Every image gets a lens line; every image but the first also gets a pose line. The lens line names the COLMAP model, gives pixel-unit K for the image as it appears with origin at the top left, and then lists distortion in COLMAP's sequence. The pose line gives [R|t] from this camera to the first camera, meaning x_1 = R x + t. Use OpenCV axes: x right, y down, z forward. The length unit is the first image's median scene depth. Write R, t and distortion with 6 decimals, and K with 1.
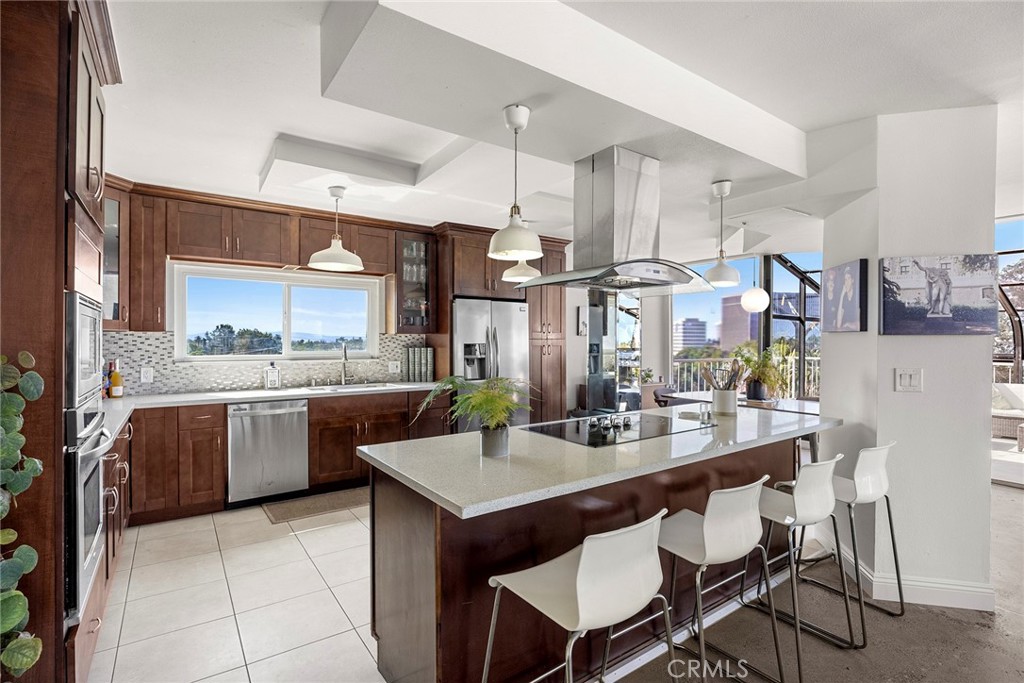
lens RADIAL K [[468.1, 0, 510.7], [0, 468.1, 326.0], [0, 0, 1]] dist [-0.002208, -0.000172]
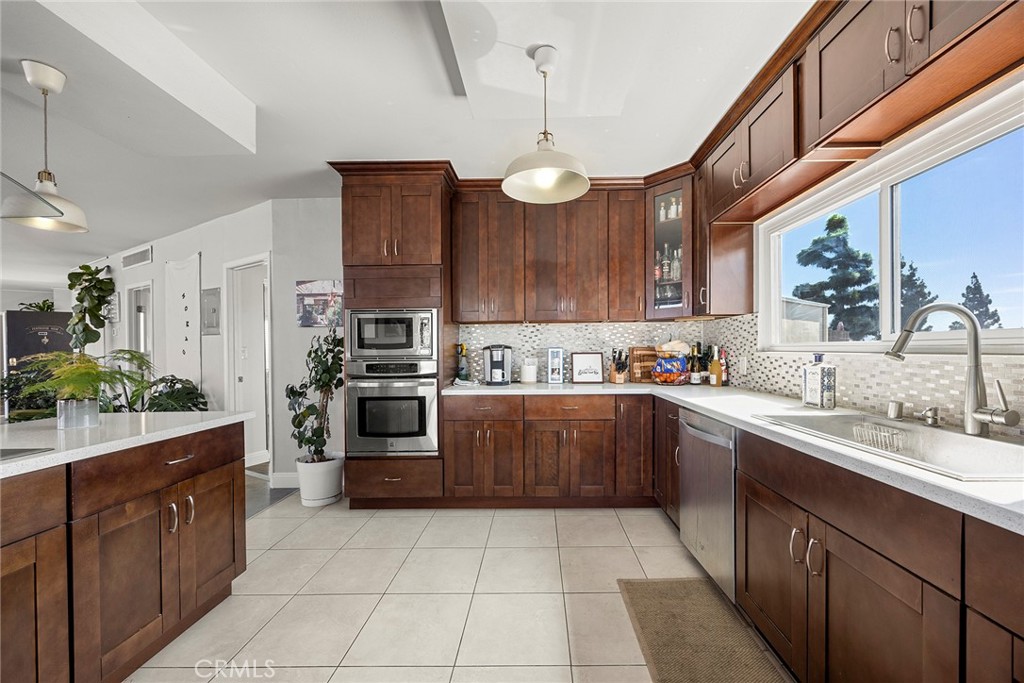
lens RADIAL K [[399.2, 0, 519.9], [0, 399.2, 349.9], [0, 0, 1]] dist [-0.001060, -0.000252]
pose [[-0.601311, 0.006525, -0.798989, 0.047777], [0.035574, 0.999194, -0.018613, 0.074618], [0.798223, -0.039615, -0.601058, 1.096821]]
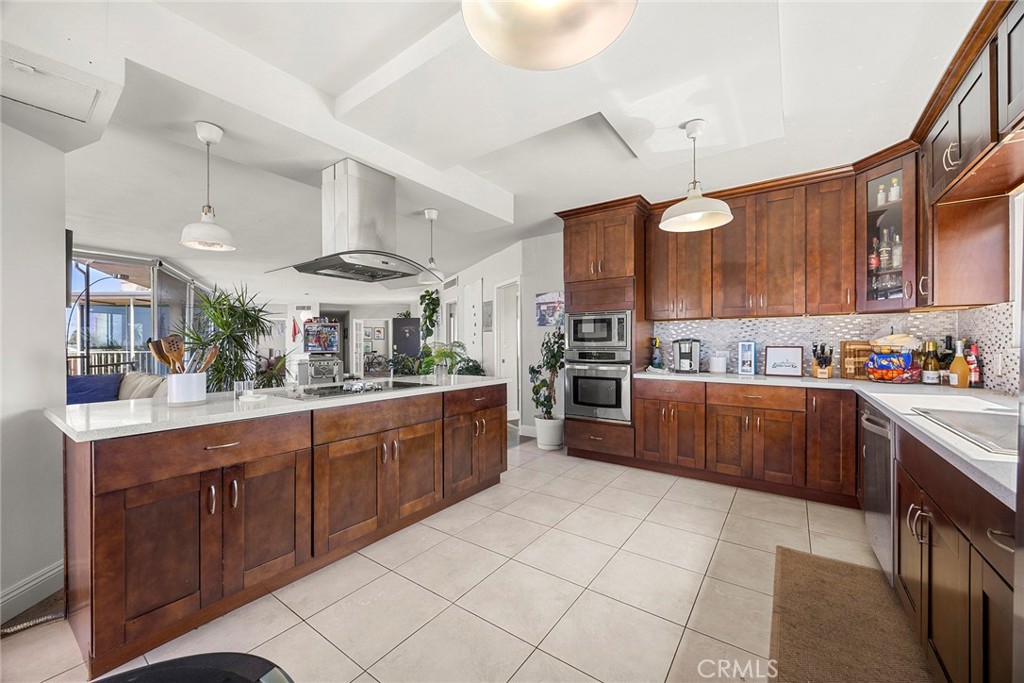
lens RADIAL K [[380.3, 0, 503.5], [0, 380.3, 339.4], [0, 0, 1]] dist [0.000168, 0.000075]
pose [[-0.948890, -0.001455, -0.315603, 0.122251], [0.011691, 0.999141, -0.039757, 0.080415], [0.315389, -0.041414, -0.948058, 1.295271]]
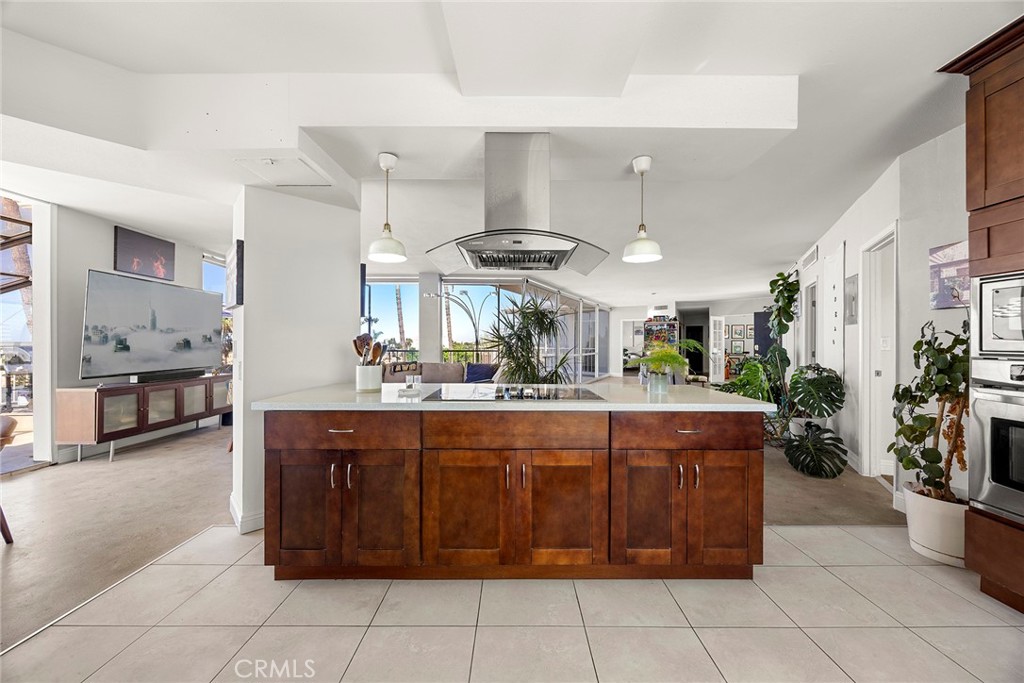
lens RADIAL K [[379.3, 0, 528.3], [0, 379.3, 340.9], [0, 0, 1]] dist [-0.000670, -0.000080]
pose [[-0.827149, -0.000233, 0.561983, -0.167230], [-0.020824, 0.999326, -0.030235, 0.074375], [-0.561597, -0.036711, -0.826596, 1.068485]]
